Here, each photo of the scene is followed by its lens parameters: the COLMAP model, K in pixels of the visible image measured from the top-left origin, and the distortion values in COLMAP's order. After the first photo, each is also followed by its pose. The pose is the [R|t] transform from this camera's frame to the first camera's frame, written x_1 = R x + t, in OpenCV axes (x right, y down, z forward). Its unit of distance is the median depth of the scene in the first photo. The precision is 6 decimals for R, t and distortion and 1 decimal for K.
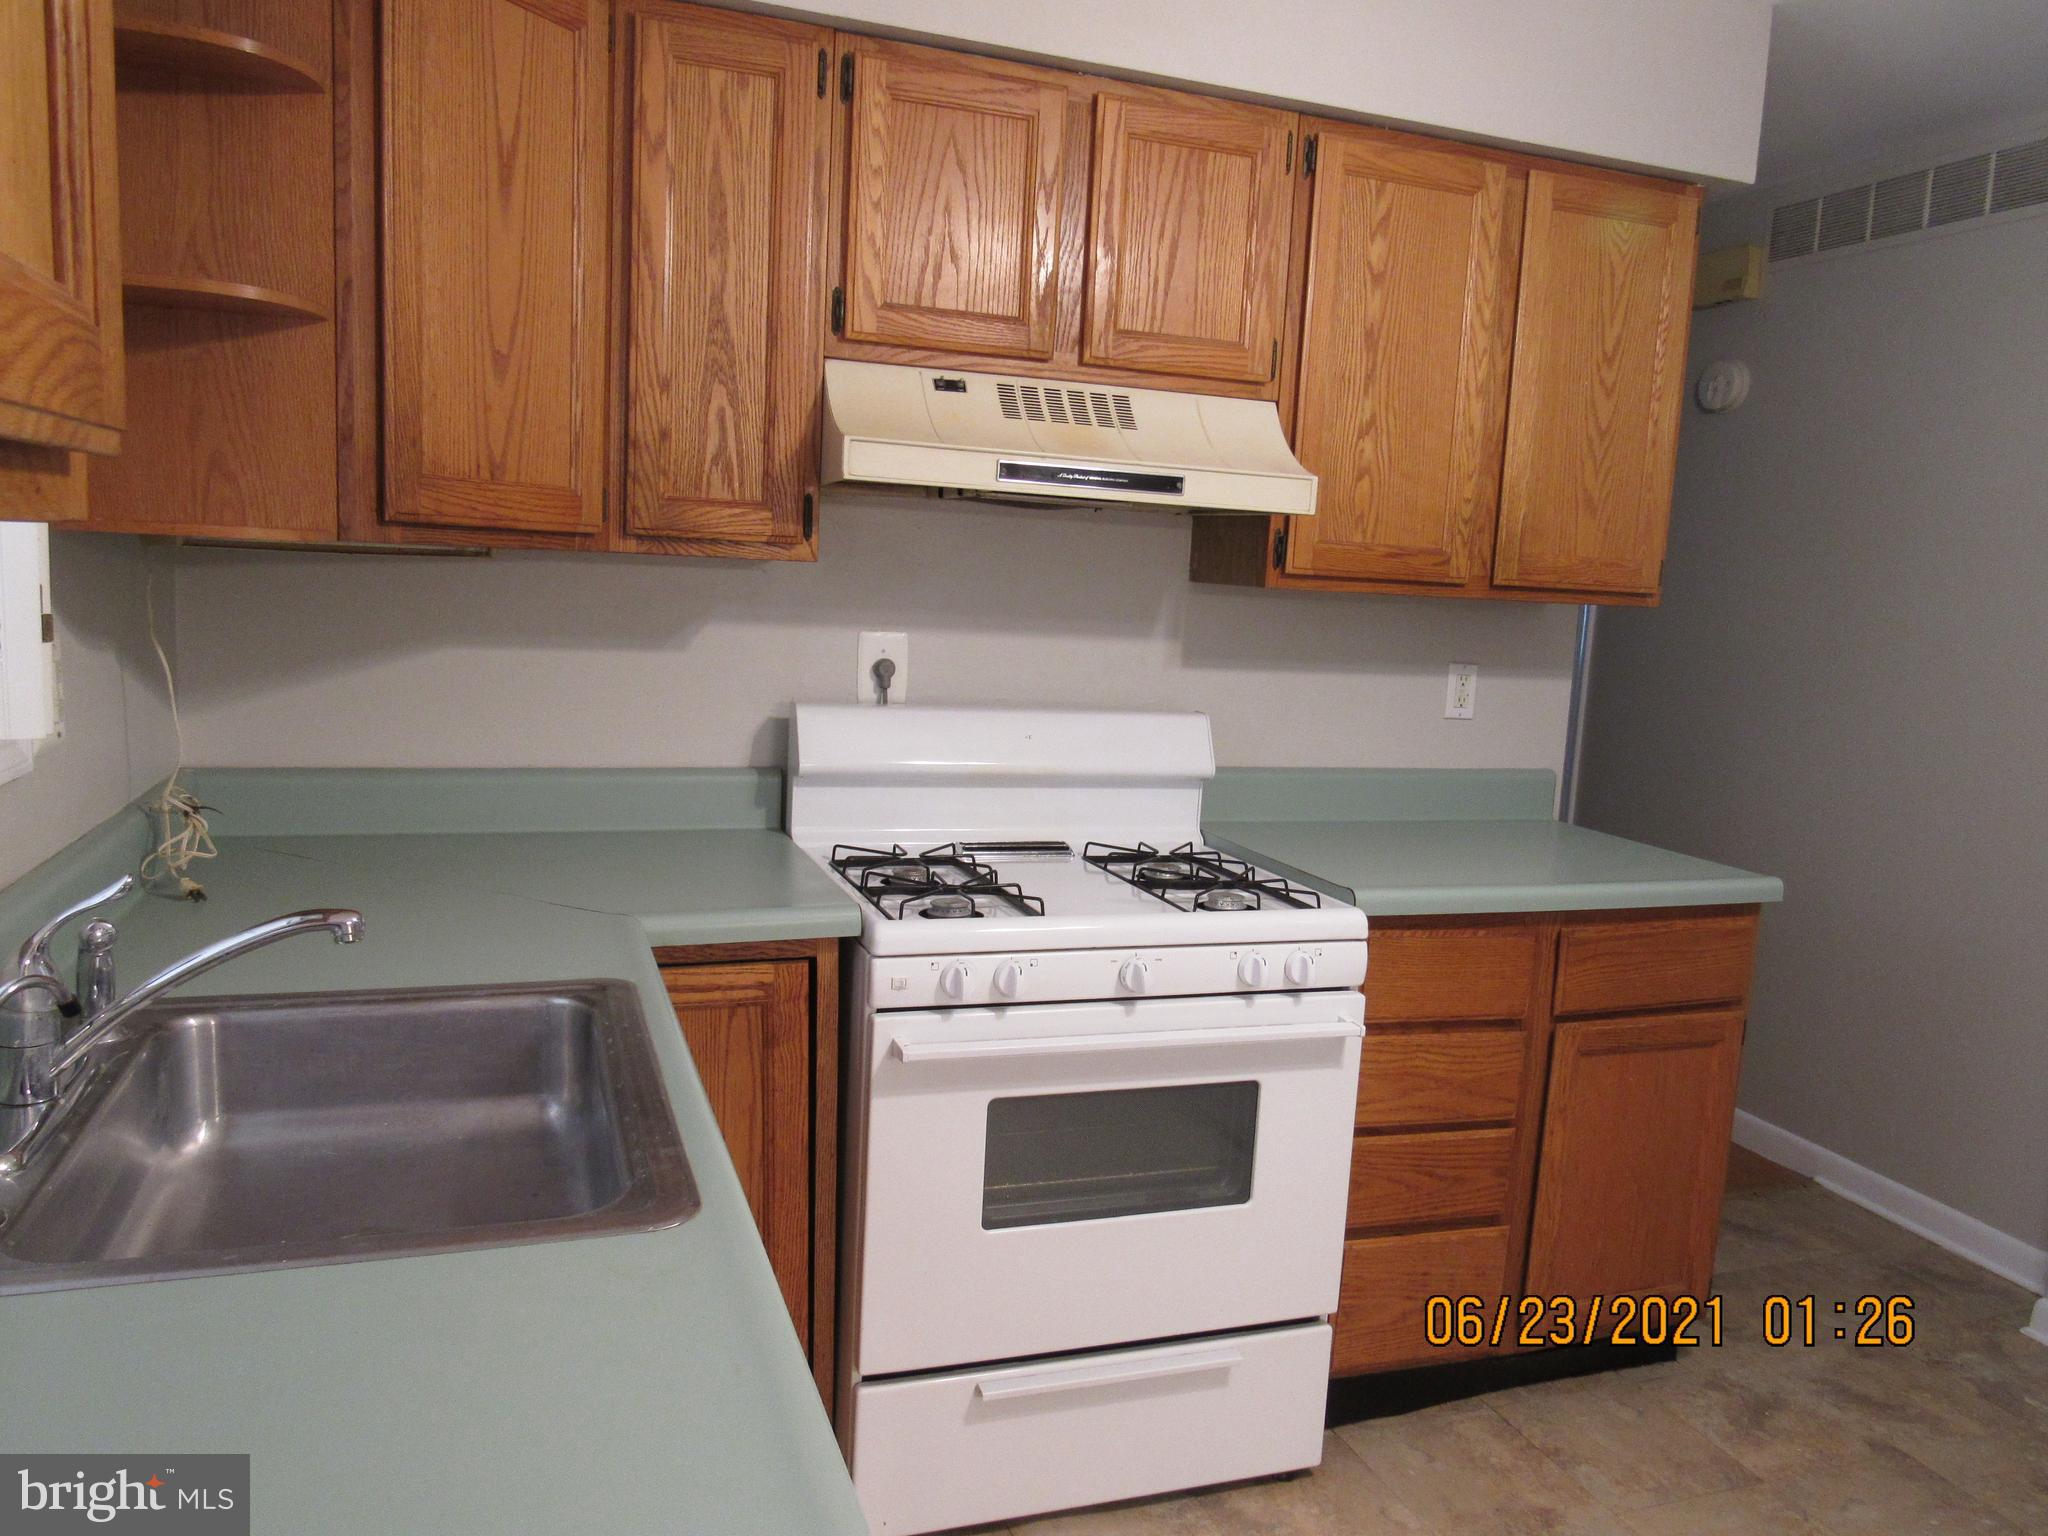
lens RADIAL K [[1470.9, 0, 1023.8], [0, 1470.9, 773.5], [0, 0, 1]] dist [-0.027646, 0.008937]
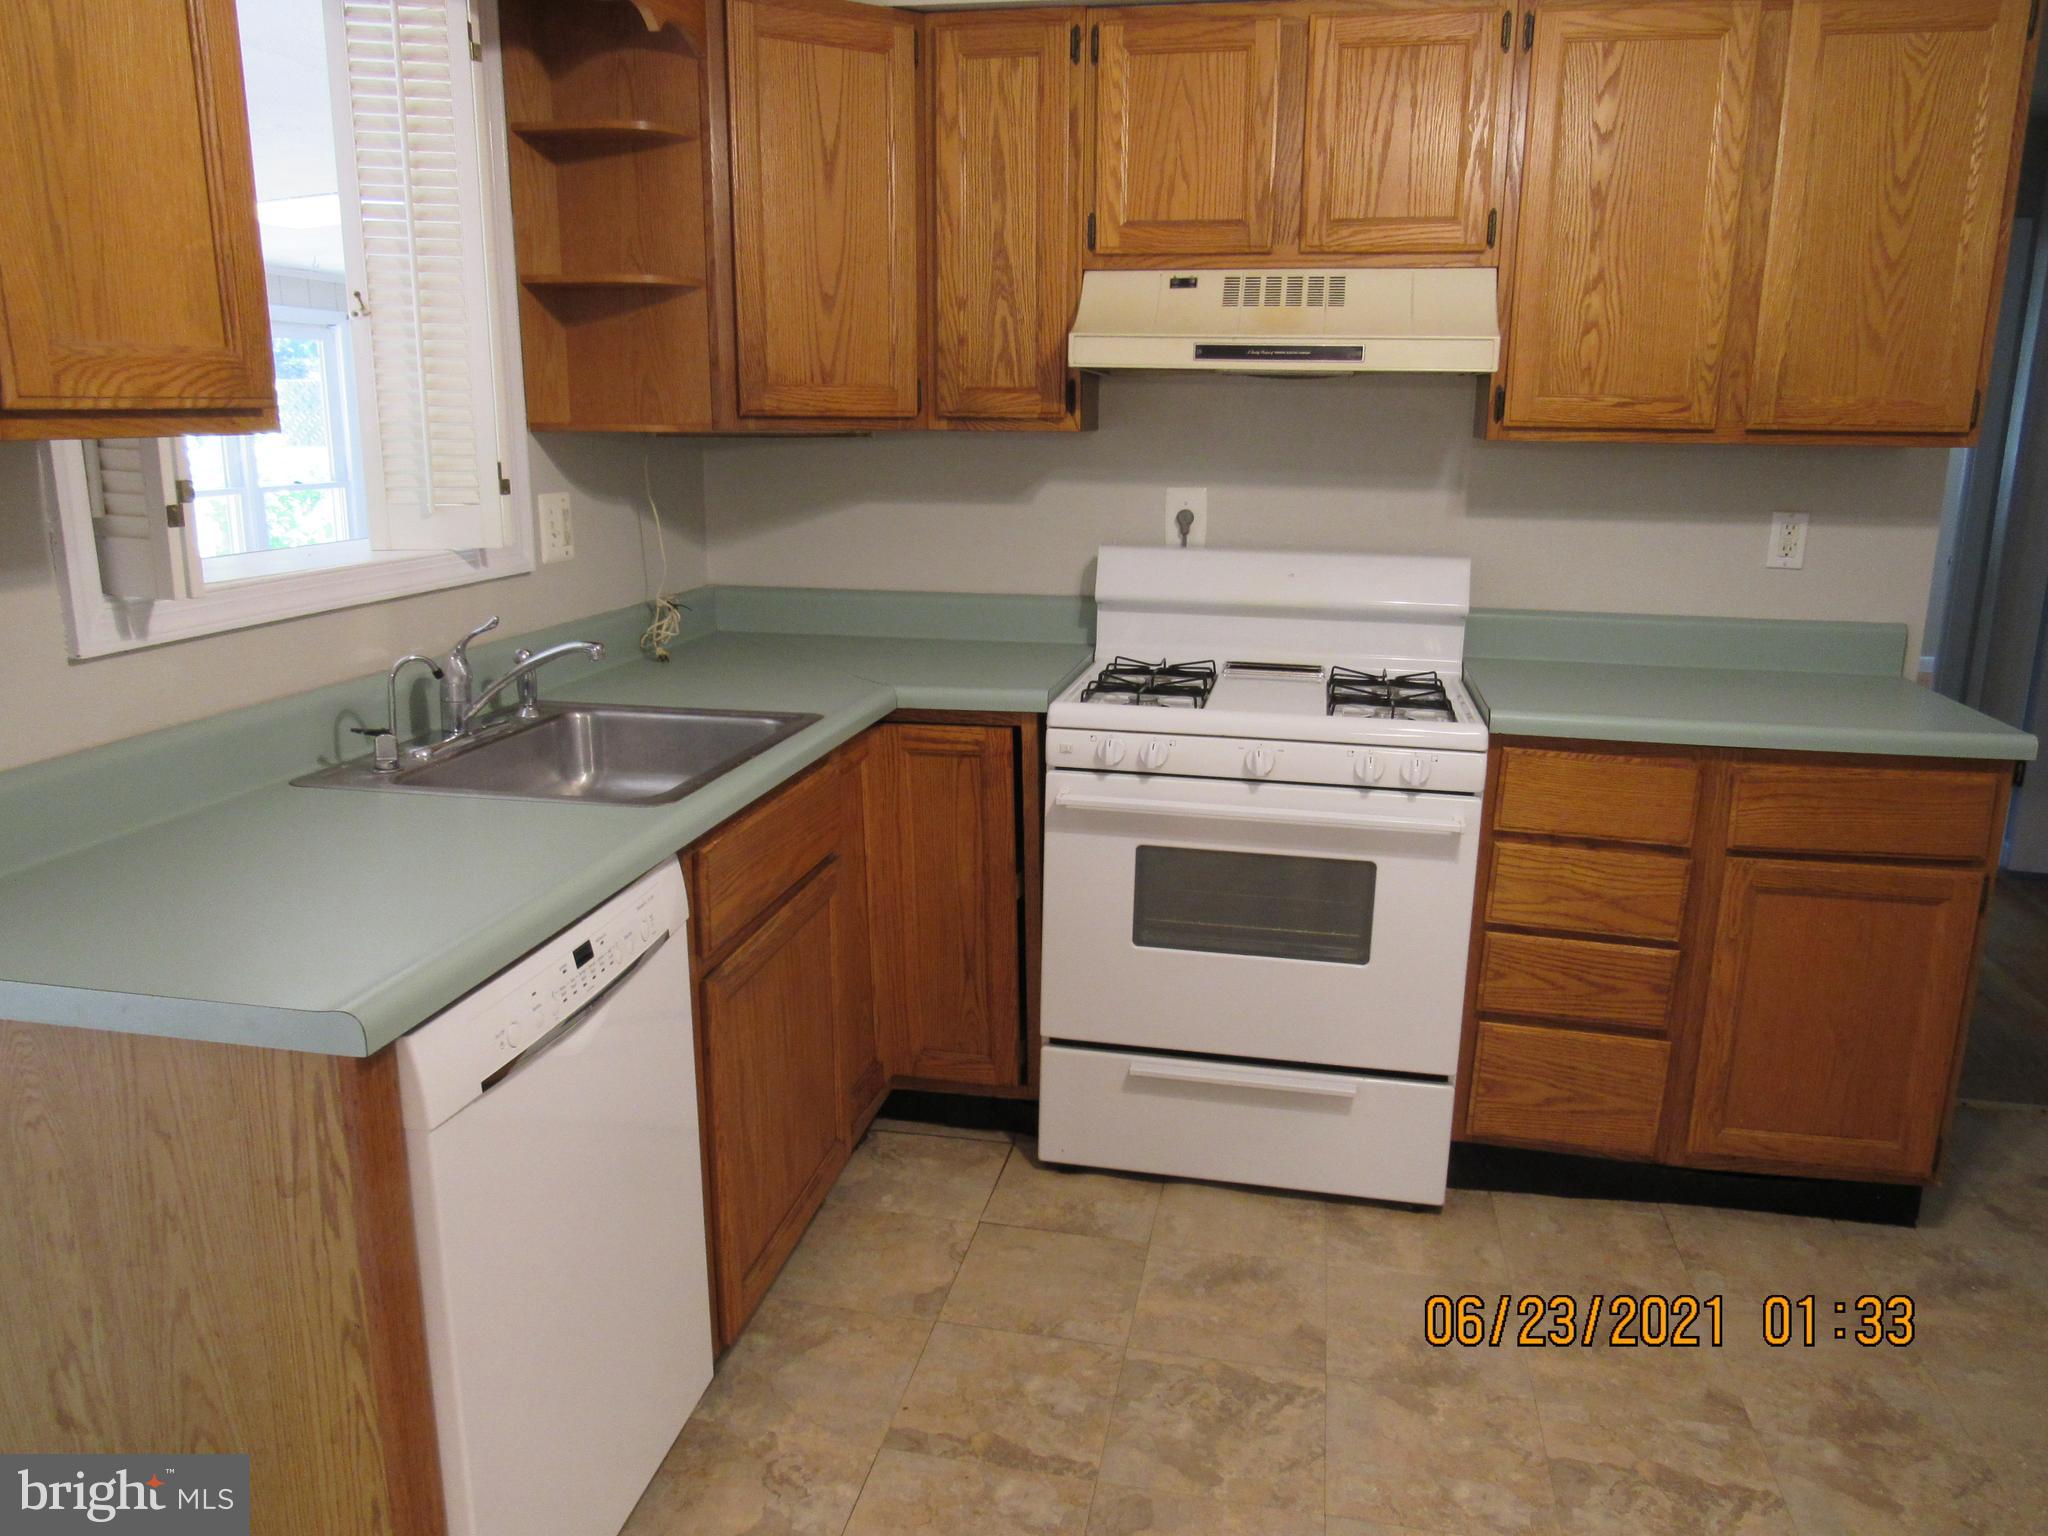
lens RADIAL K [[1470.9, 0, 1026.4], [0, 1470.9, 769.8], [0, 0, 1]] dist [-0.027646, 0.008937]
pose [[0.858610, 0.077890, -0.506677, 0.466244], [-0.036329, 0.995150, 0.091420, 0.033541], [0.511341, -0.060087, 0.857275, -0.140793]]
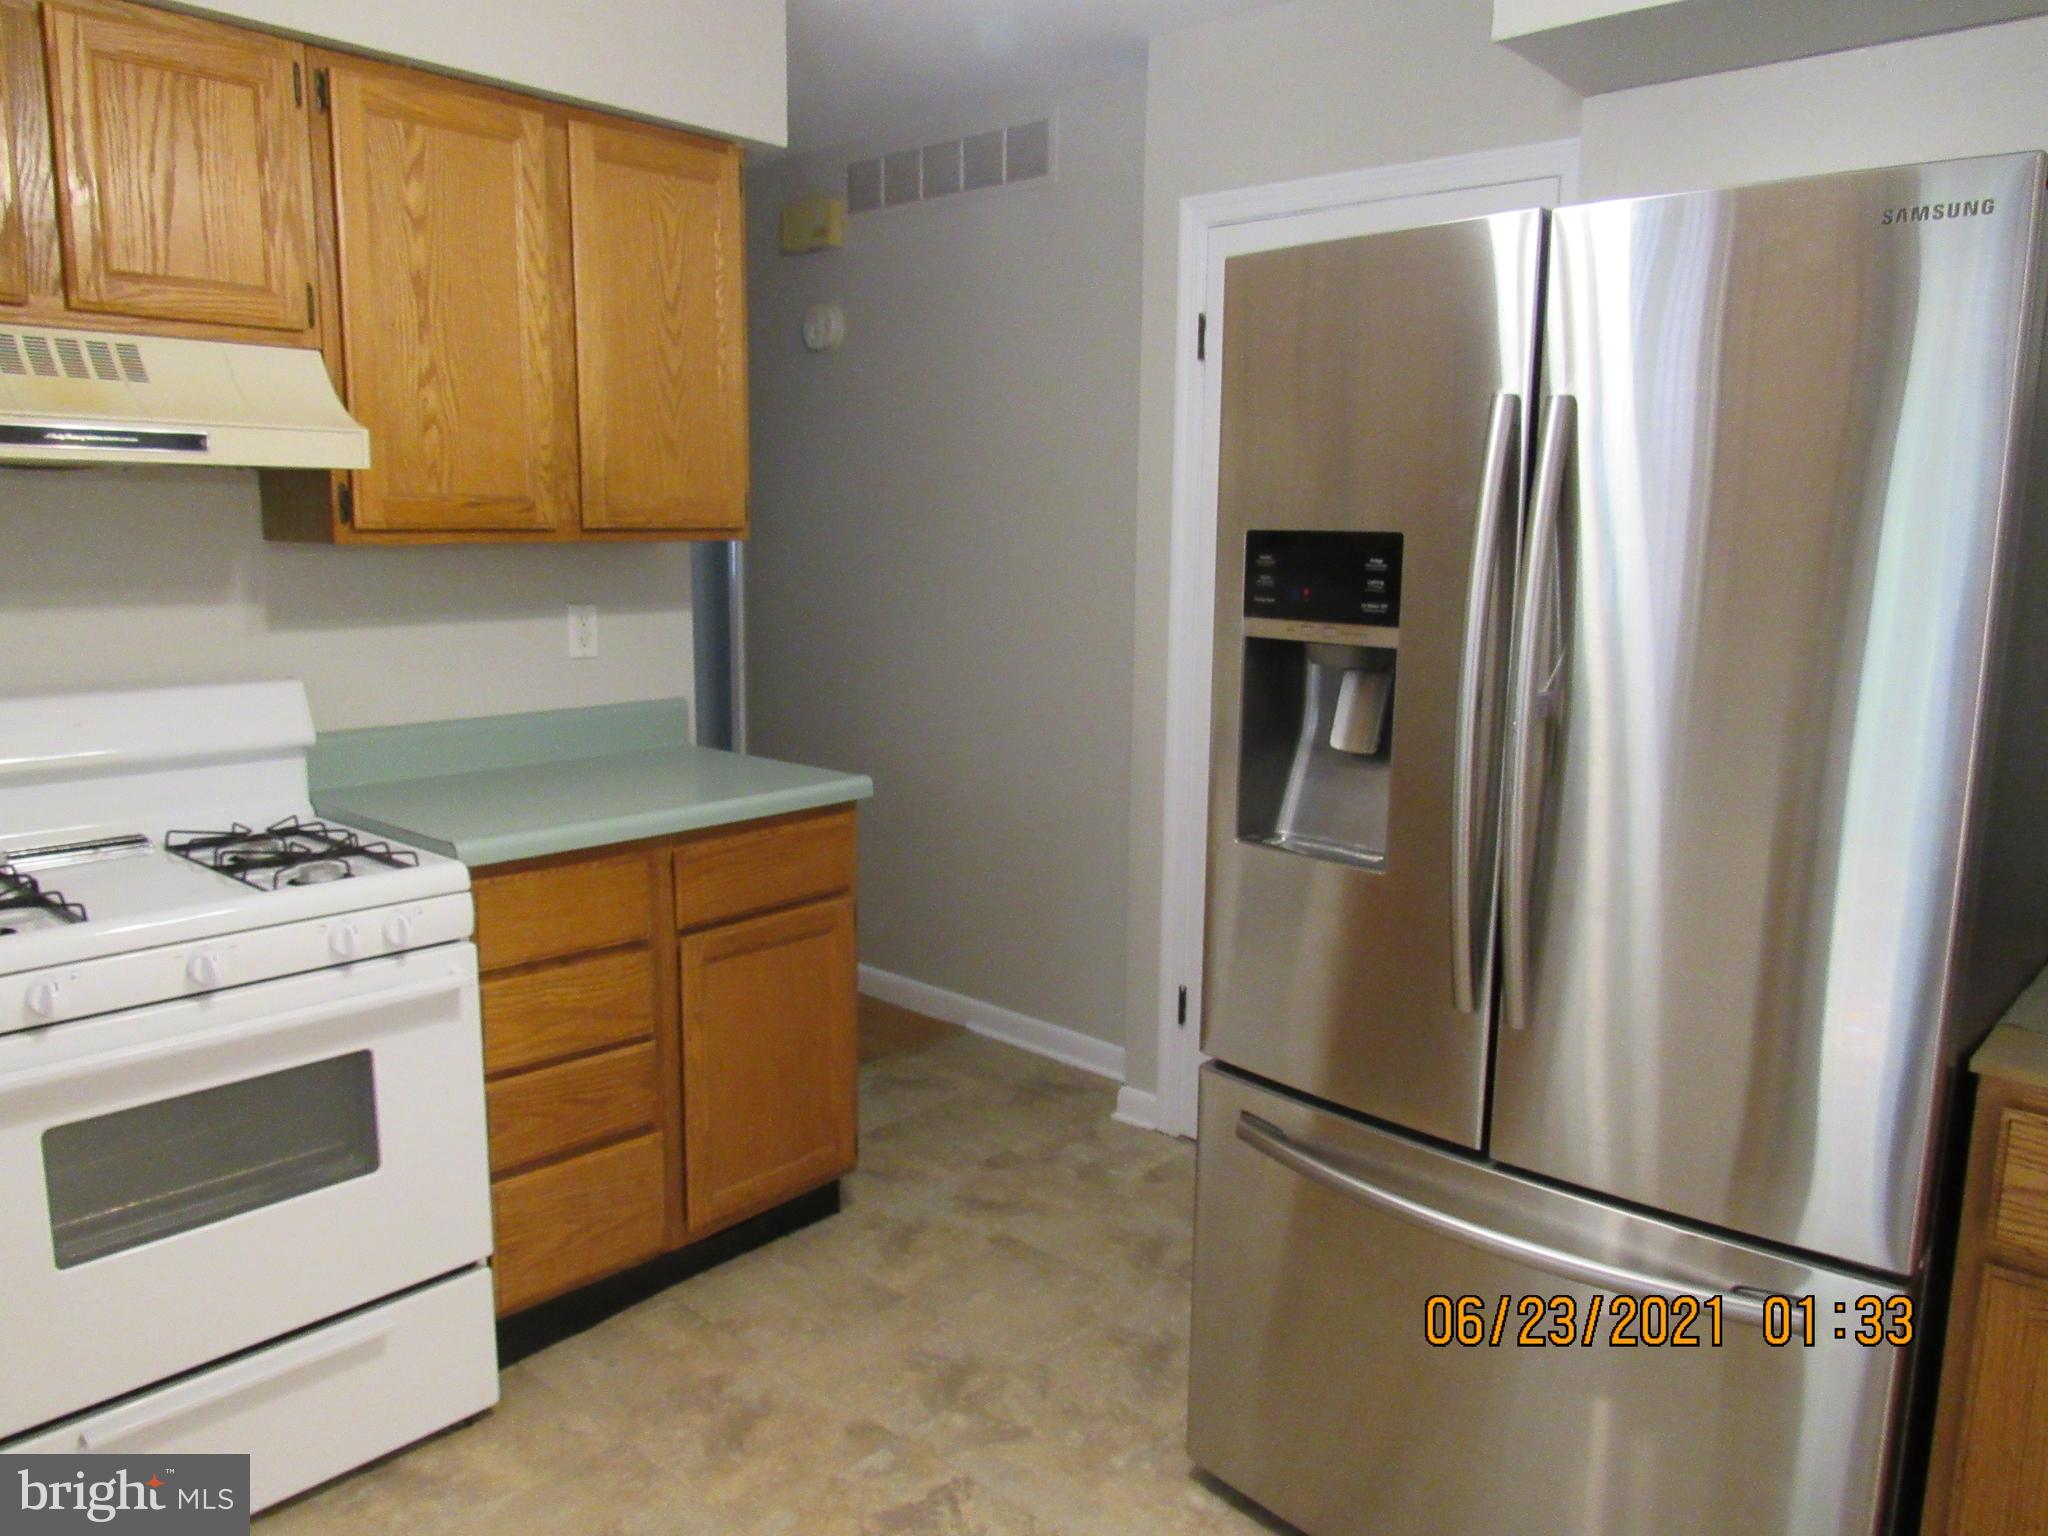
lens RADIAL K [[1470.9, 0, 1026.9], [0, 1470.9, 772.4], [0, 0, 1]] dist [-0.027646, 0.008937]
pose [[0.876774, -0.122741, 0.464976, 0.102620], [0.099204, 0.992247, 0.074864, -0.004926], [-0.470559, -0.019511, 0.882153, -0.066951]]
